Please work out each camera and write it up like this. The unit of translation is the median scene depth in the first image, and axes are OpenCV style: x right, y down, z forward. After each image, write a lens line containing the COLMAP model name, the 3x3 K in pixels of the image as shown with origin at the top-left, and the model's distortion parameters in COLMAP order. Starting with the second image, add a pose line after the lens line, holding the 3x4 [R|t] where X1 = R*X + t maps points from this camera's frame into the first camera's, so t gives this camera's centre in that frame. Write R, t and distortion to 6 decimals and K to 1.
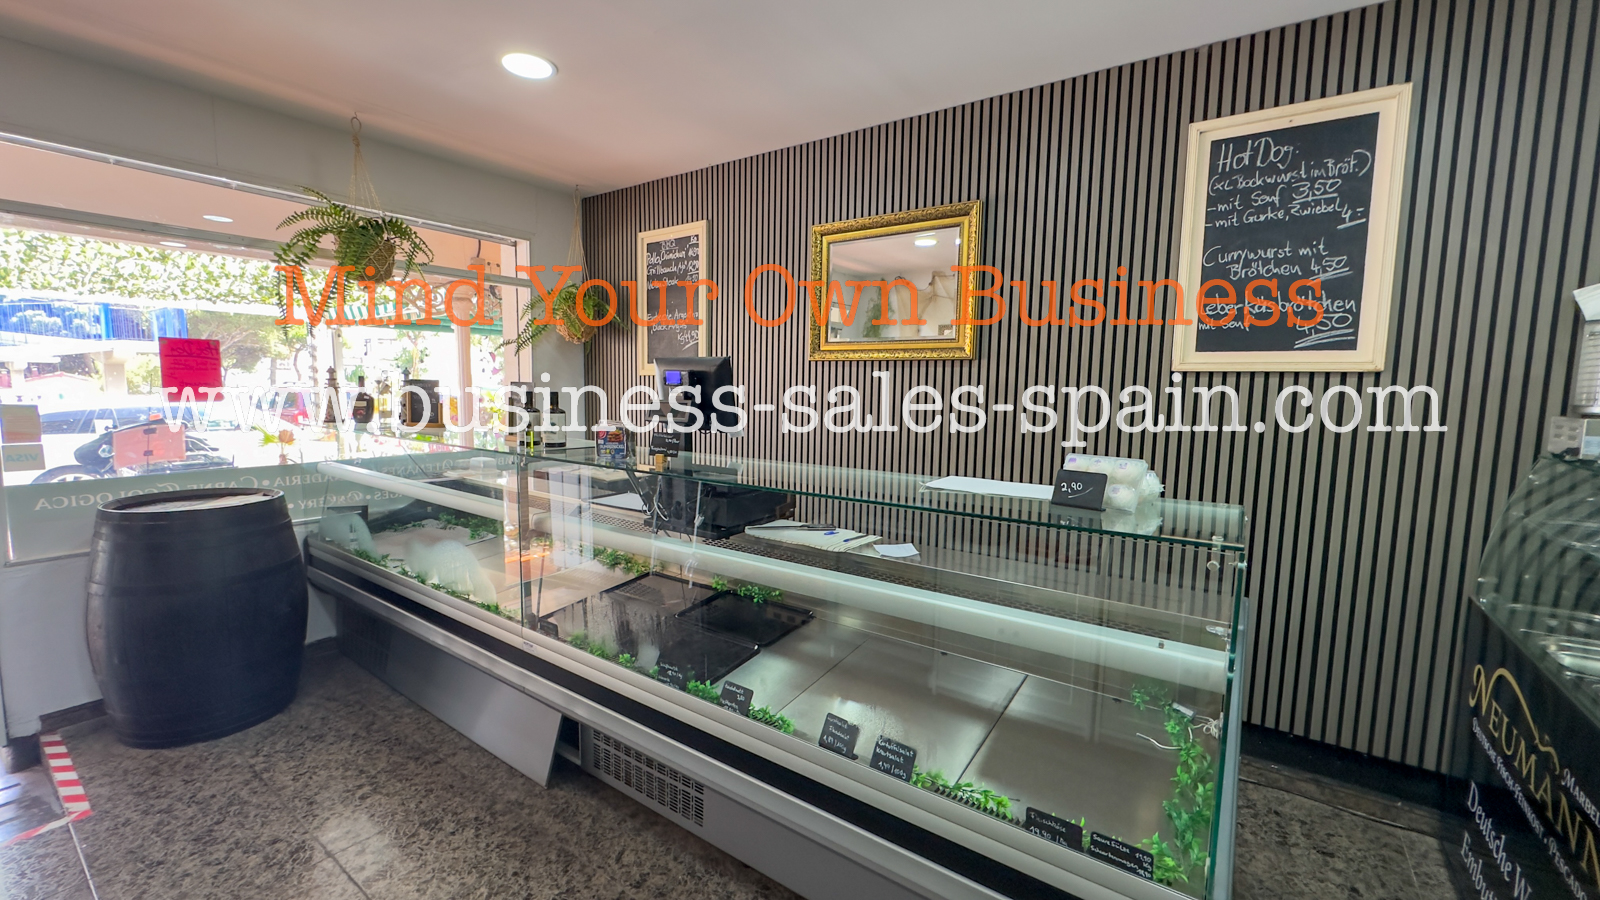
lens RADIAL K [[635.7, 0, 800.0], [0, 635.7, 450.0], [0, 0, 1]] dist [-0.028620, 0.000059]
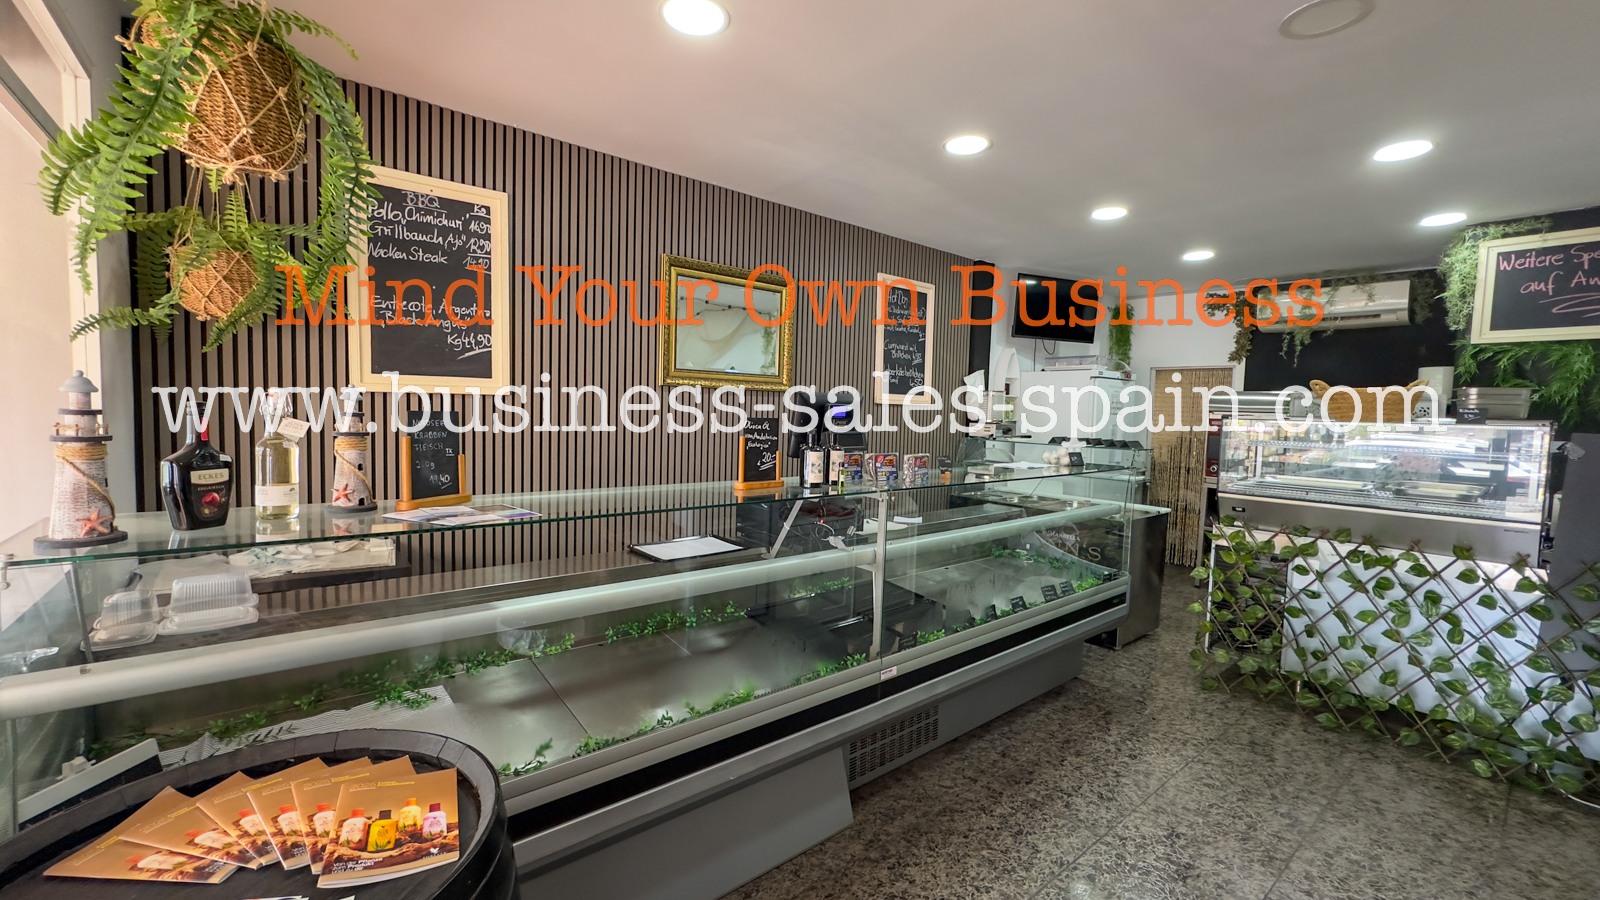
lens RADIAL K [[635.7, 0, 800.0], [0, 635.7, 450.0], [0, 0, 1]] dist [-0.028620, 0.000059]
pose [[0.239971, -0.081948, 0.967315, -0.962462], [0.067259, 0.995440, 0.067645, -0.096929], [-0.968447, 0.048828, 0.244388, 0.571425]]
